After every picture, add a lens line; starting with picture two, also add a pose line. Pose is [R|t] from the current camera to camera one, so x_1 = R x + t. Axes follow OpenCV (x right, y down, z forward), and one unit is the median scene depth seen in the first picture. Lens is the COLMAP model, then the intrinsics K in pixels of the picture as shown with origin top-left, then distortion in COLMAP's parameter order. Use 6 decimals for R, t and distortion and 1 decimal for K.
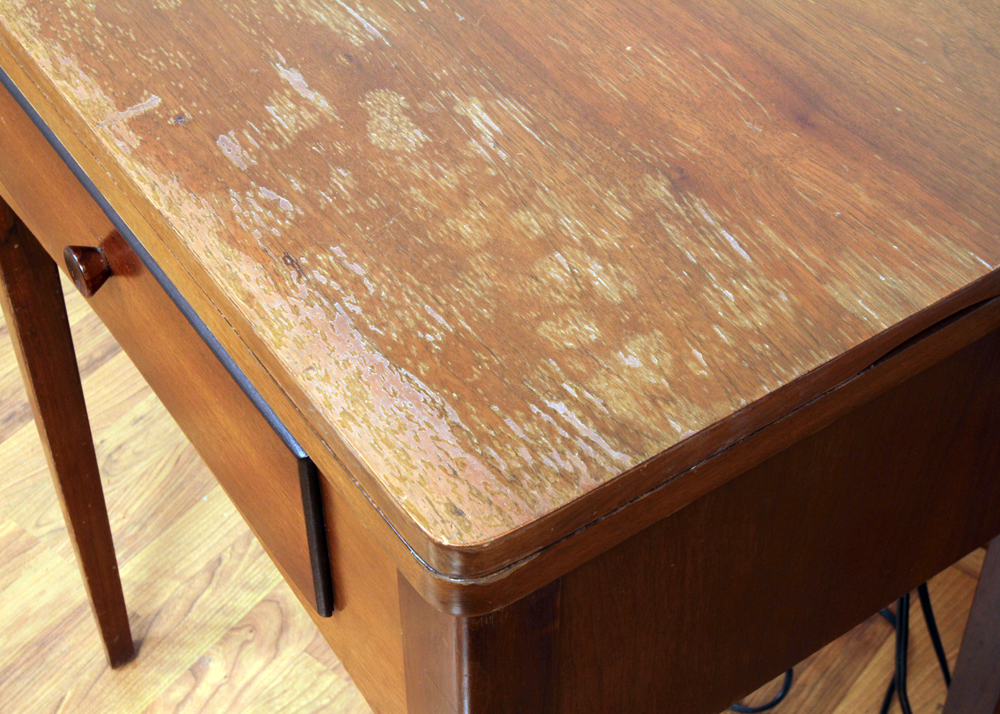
lens RADIAL K [[1681.3, 0, 500.0], [0, 1681.3, 357.0], [0, 0, 1]] dist [-0.017729, 0.006213]
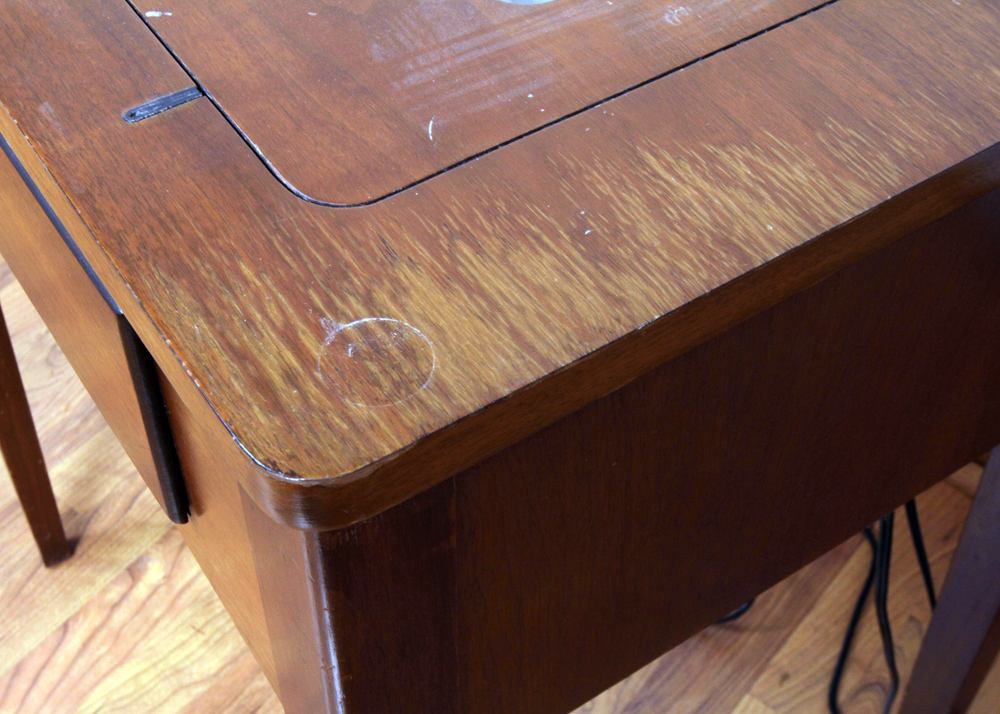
lens RADIAL K [[1490.8, 0, 500.0], [0, 1490.8, 357.0], [0, 0, 1]] dist [-0.017407, -0.087384]
pose [[0.999900, 0.014055, 0.001662, 0.023962], [-0.014120, 0.998692, 0.049141, 0.021211], [-0.000969, -0.049160, 0.998790, 0.161590]]
